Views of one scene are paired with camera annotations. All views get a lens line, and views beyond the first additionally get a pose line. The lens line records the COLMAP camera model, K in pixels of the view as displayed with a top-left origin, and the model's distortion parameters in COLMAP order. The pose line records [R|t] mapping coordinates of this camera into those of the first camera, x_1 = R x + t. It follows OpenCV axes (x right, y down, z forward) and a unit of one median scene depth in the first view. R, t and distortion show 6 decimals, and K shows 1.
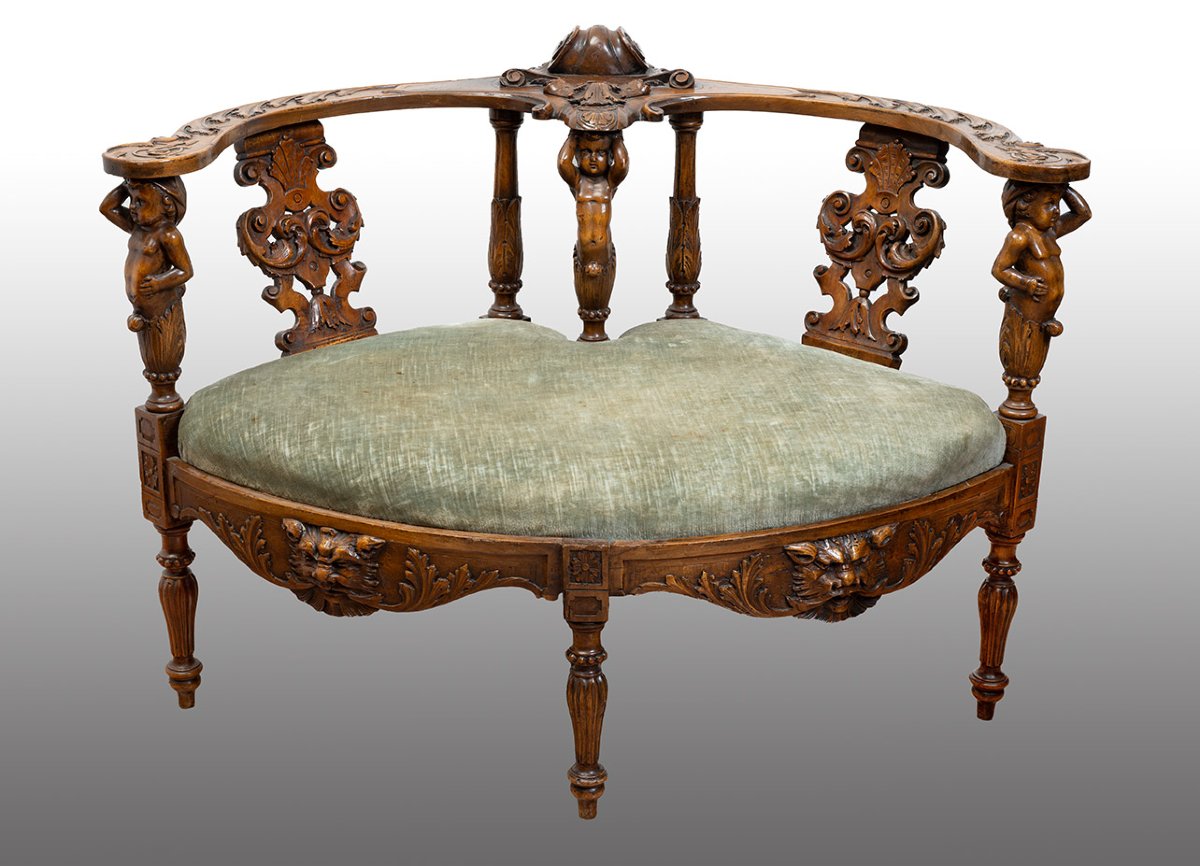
lens RADIAL K [[2139.3, 0, 600.0], [0, 2139.3, 433.0], [0, 0, 1]] dist [-0.000720, -0.065612]
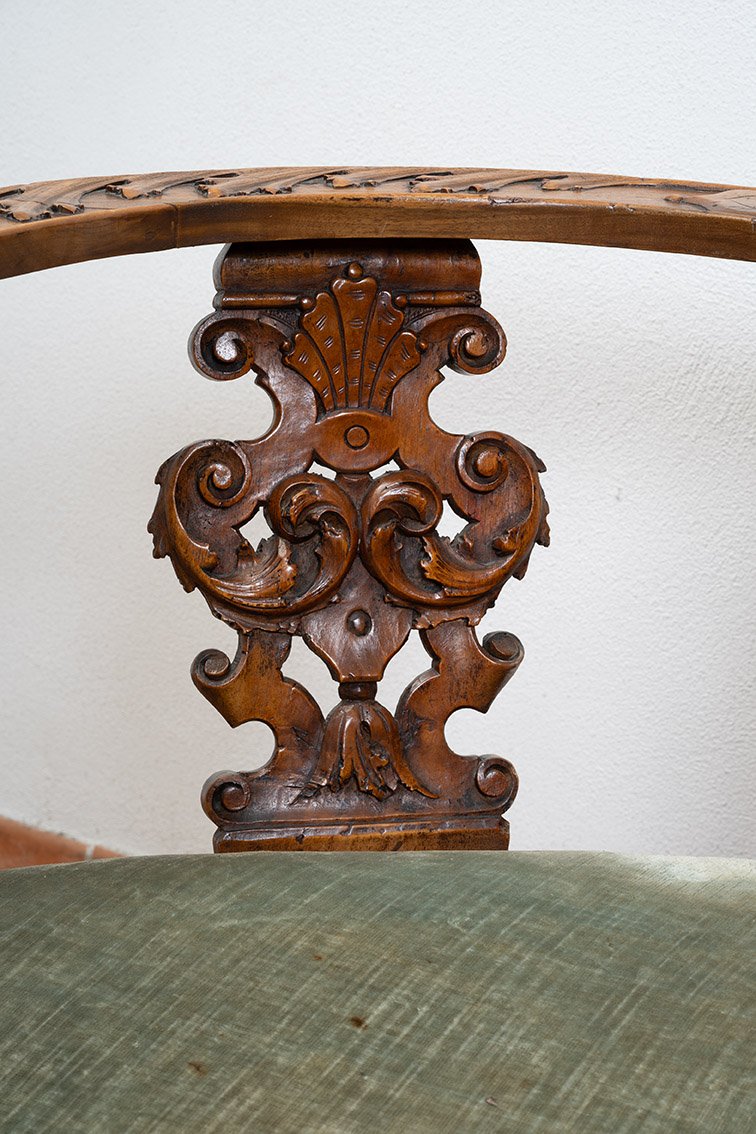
lens RADIAL K [[2366.2, 0, 378.0], [0, 2366.2, 567.0], [0, 0, 1]] dist [-0.012869, 0.245360]
pose [[0.844318, 0.232145, -0.482945, 0.066649], [-0.235916, 0.970275, 0.053952, -0.111919], [0.481113, 0.068382, 0.873987, 0.648898]]
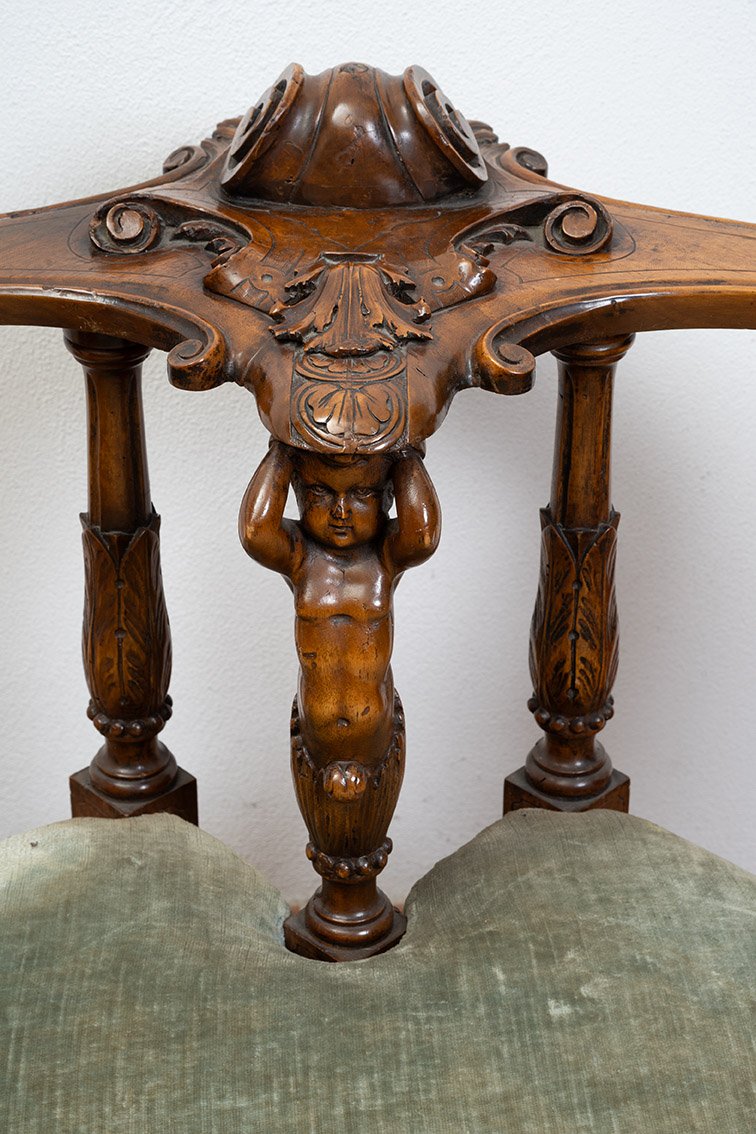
lens RADIAL K [[2366.2, 0, 378.0], [0, 2366.2, 567.0], [0, 0, 1]] dist [-0.012869, 0.245360]
pose [[0.999965, -0.008202, -0.001444, 0.003635], [0.008327, 0.981716, 0.190169, -0.193165], [-0.000143, -0.190174, 0.981750, 0.607692]]
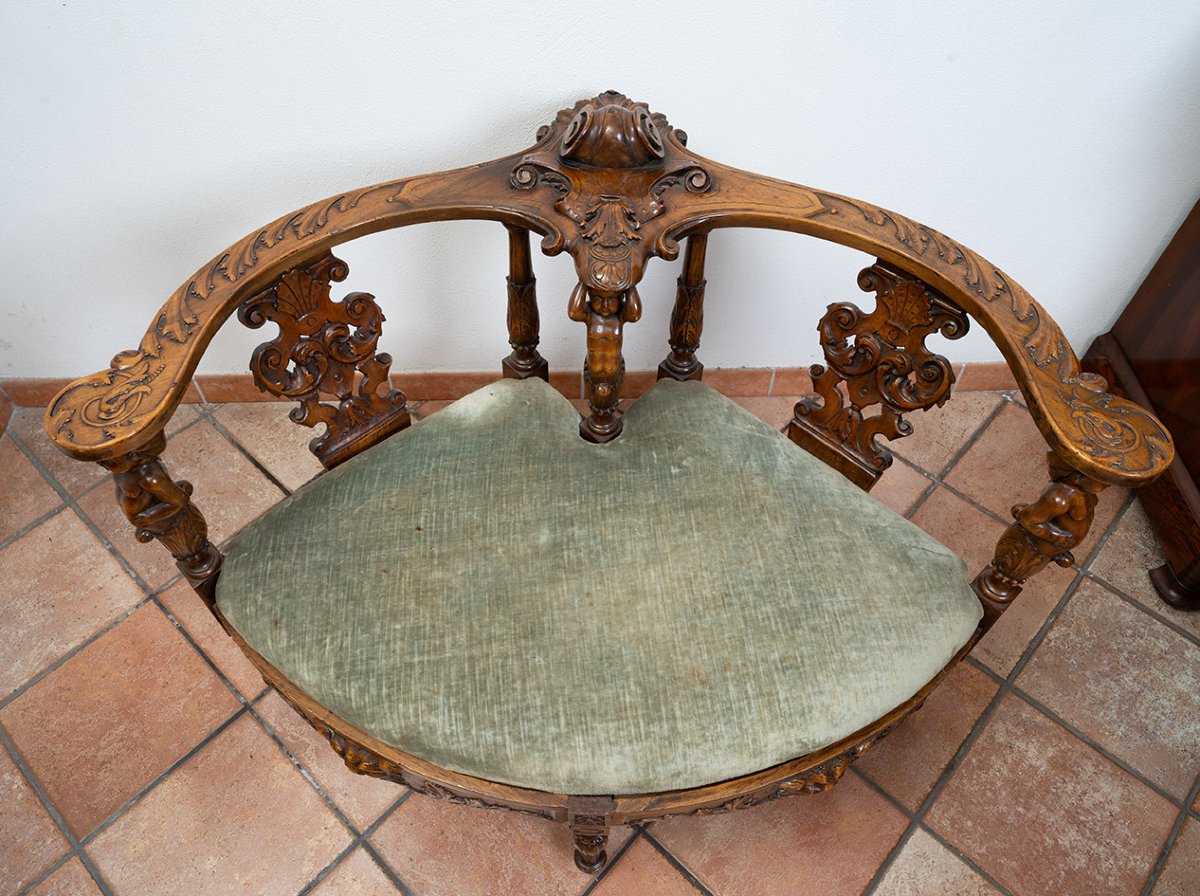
lens RADIAL K [[883.9, 0, 591.9], [0, 883.9, 447.9], [0, 0, 1]] dist [-0.005615, -0.001571]
pose [[0.999804, 0.018217, -0.007755, -0.004705], [-0.011461, 0.851914, 0.523557, -0.281425], [0.016144, -0.523365, 0.851955, 0.621194]]
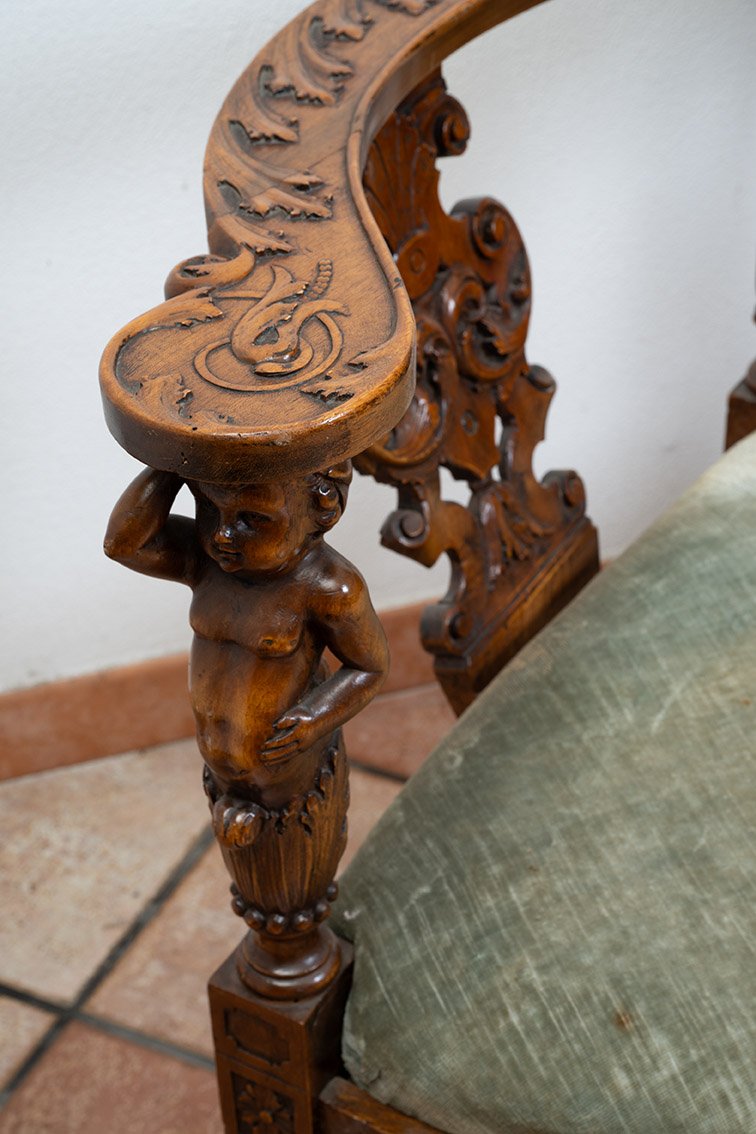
lens RADIAL K [[2366.2, 0, 378.0], [0, 2366.2, 567.0], [0, 0, 1]] dist [-0.012869, 0.245360]
pose [[0.964242, -0.186766, 0.188031, -0.239053], [0.127969, 0.949410, 0.286784, -0.180960], [-0.232080, -0.252467, 0.939361, 0.599865]]
